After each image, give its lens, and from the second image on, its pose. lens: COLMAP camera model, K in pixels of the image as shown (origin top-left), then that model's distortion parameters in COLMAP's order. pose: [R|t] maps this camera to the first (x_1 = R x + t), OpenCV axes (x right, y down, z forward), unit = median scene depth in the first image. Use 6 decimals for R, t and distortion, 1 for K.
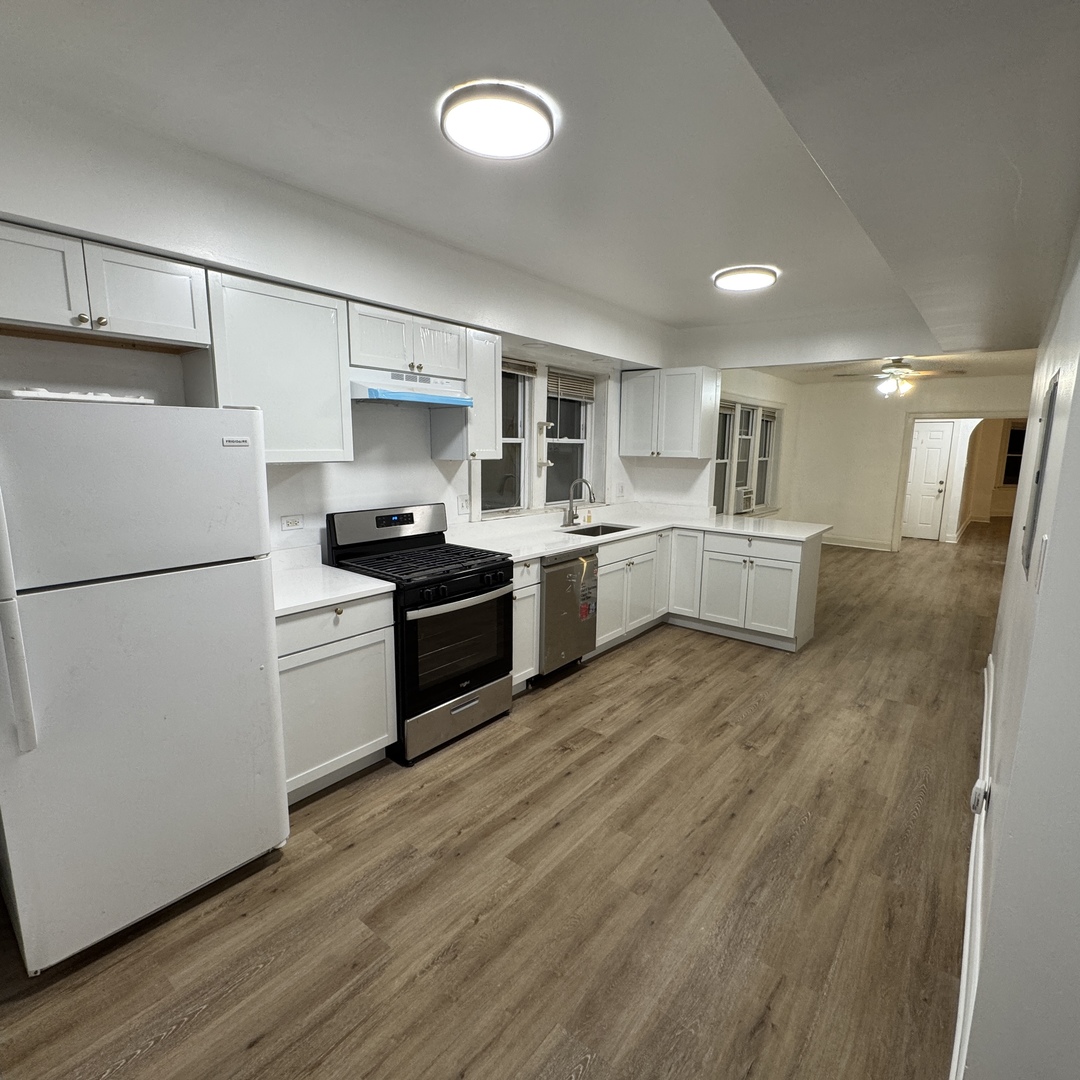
lens RADIAL K [[574.1, 0, 539.1], [0, 574.1, 539.4], [0, 0, 1]] dist [-0.004205, 0.001677]
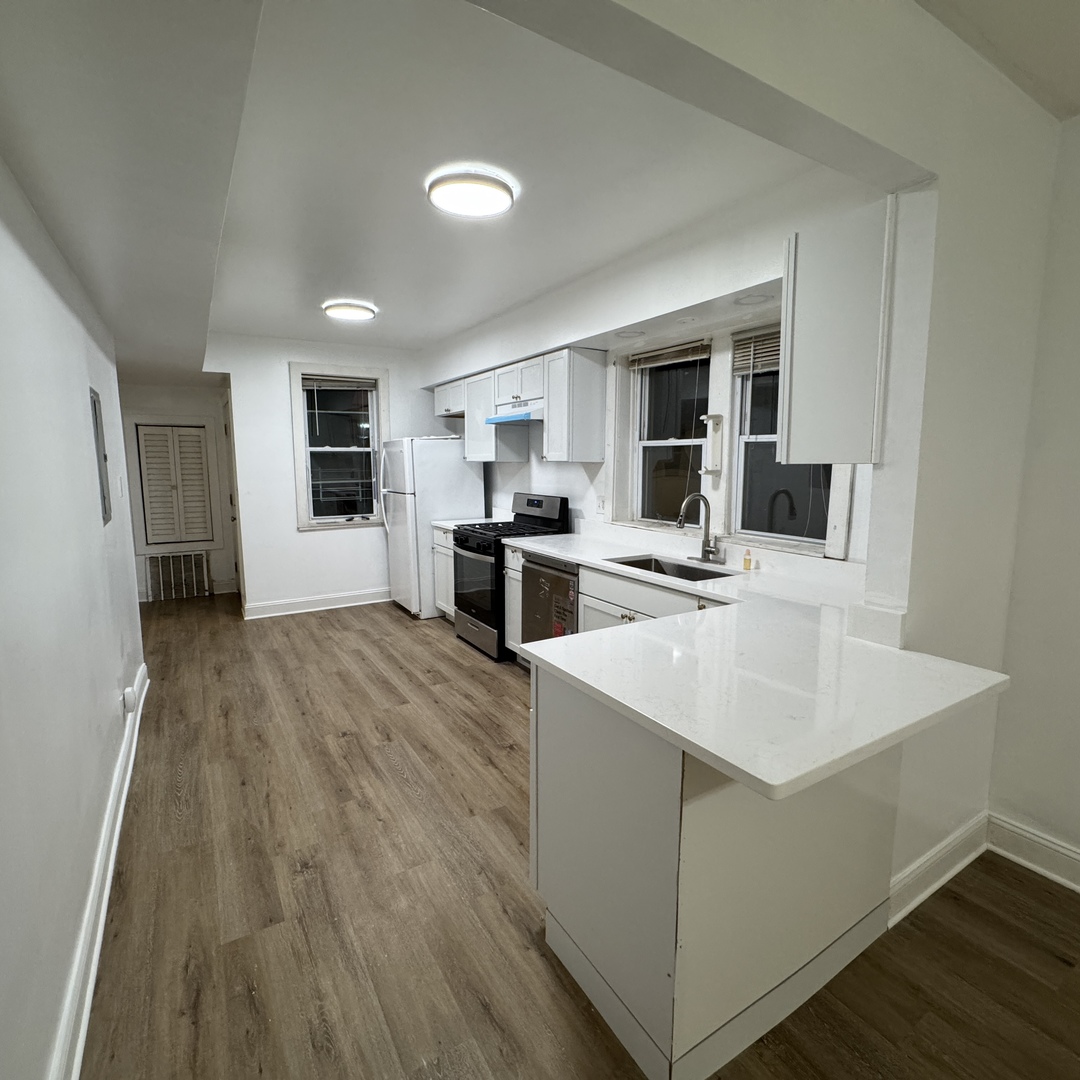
lens RADIAL K [[574.1, 0, 540.8], [0, 574.1, 537.9], [0, 0, 1]] dist [-0.004205, 0.001677]
pose [[-0.334841, 0.112918, -0.935484, 1.170726], [-0.158752, 0.971842, 0.174130, -0.215343], [0.928805, 0.206816, -0.307487, 1.571654]]
